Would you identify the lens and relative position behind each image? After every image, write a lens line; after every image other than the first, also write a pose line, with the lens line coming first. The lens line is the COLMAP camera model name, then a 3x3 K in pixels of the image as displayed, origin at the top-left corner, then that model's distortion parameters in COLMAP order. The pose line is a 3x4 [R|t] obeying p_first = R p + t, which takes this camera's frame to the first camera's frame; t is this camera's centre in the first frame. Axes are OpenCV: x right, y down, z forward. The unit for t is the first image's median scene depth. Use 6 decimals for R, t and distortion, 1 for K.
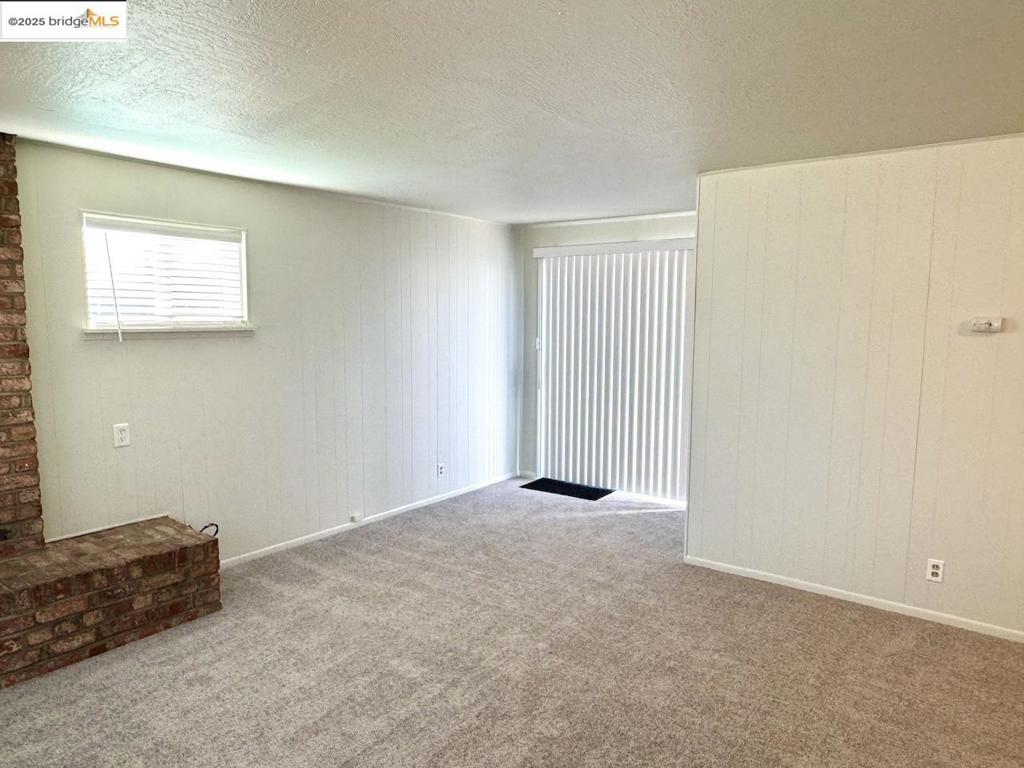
lens RADIAL K [[682.2, 0, 507.9], [0, 682.2, 385.3], [0, 0, 1]] dist [-0.006262, 0.003546]
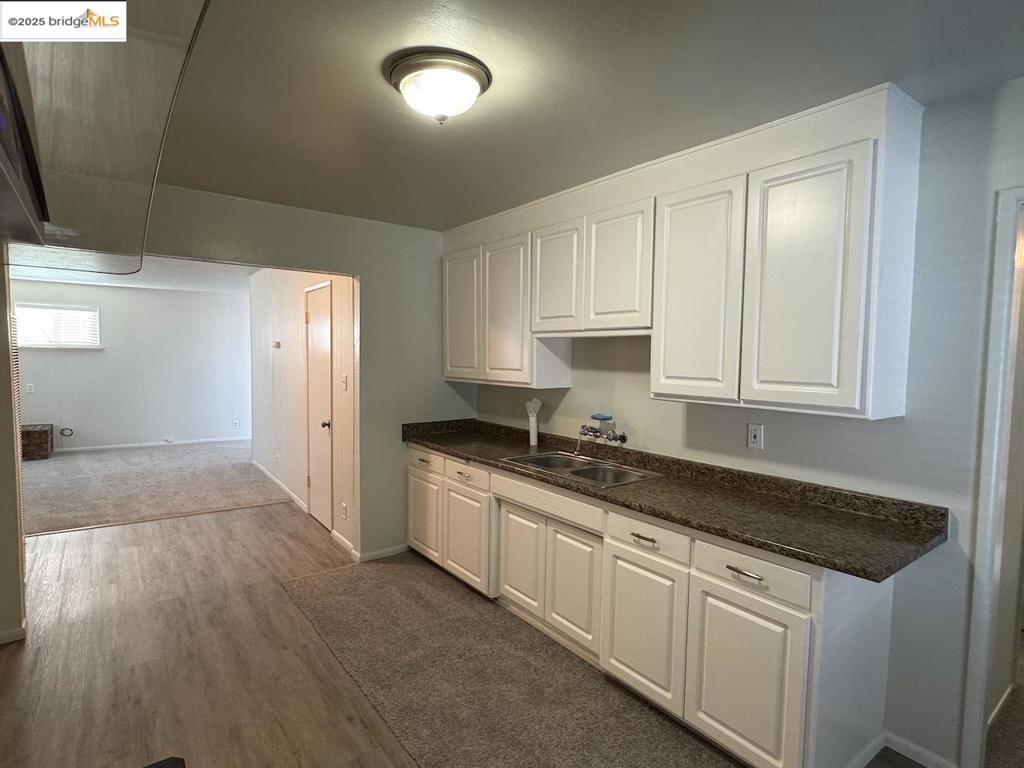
lens RADIAL K [[530.7, 0, 510.9], [0, 530.7, 384.0], [0, 0, 1]] dist [-0.006752, 0.001657]
pose [[0.959920, 0.025034, -0.279153, 1.764702], [-0.039807, 0.998083, -0.047379, 0.081779], [0.277432, 0.056593, 0.959077, -0.400991]]
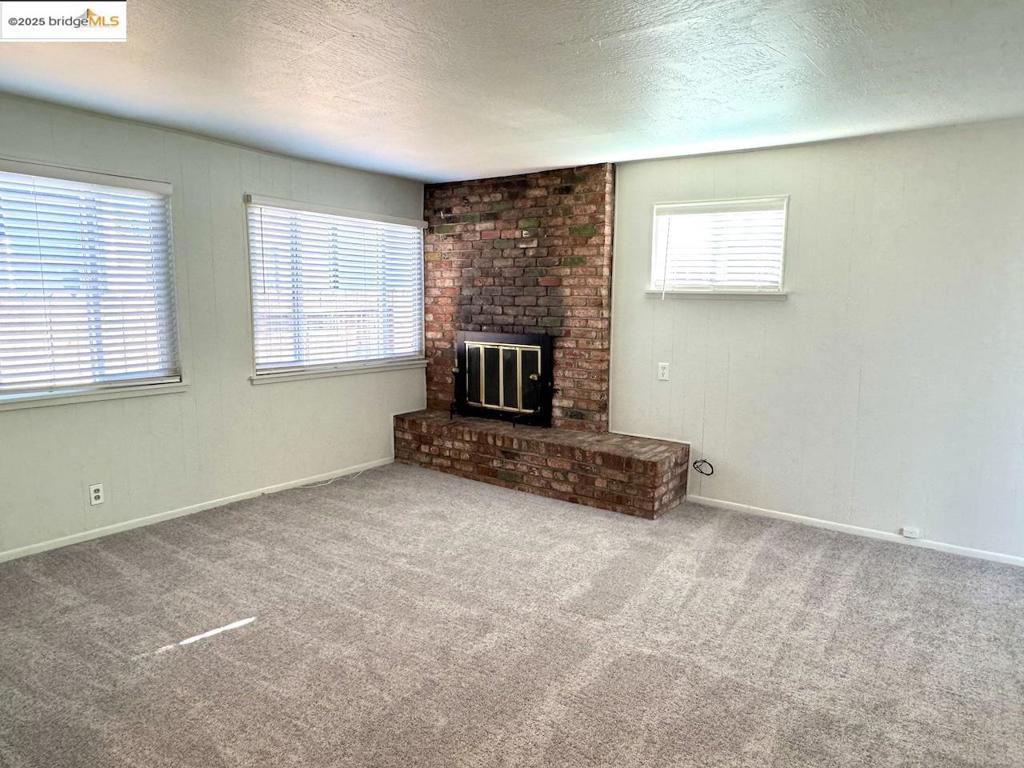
lens RADIAL K [[682.2, 0, 508.9], [0, 682.2, 387.2], [0, 0, 1]] dist [-0.006262, 0.003546]
pose [[0.031006, 0.135554, -0.990285, 0.769679], [-0.117262, 0.984412, 0.131079, -0.036723], [0.992617, 0.112059, 0.046418, 0.673671]]
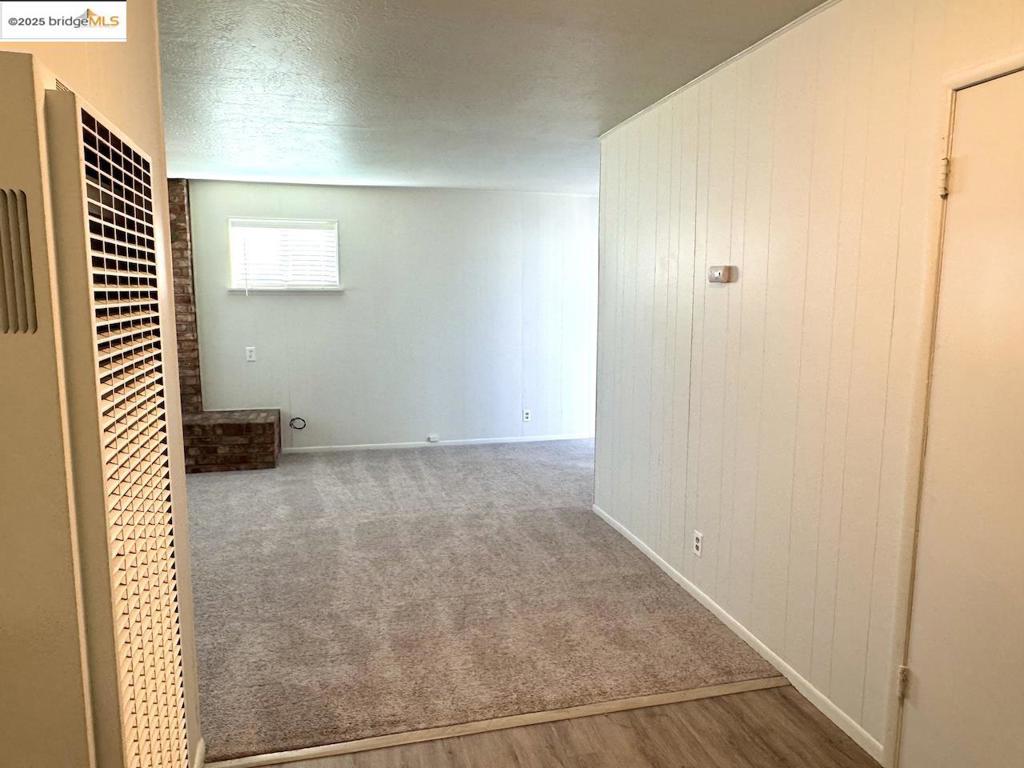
lens RADIAL K [[682.2, 0, 507.9], [0, 682.2, 382.3], [0, 0, 1]] dist [-0.006262, 0.003546]
pose [[0.780693, 0.079027, -0.619897, 0.969608], [-0.064017, 0.996867, 0.046462, 0.026574], [0.621627, 0.003411, 0.783306, 0.111122]]
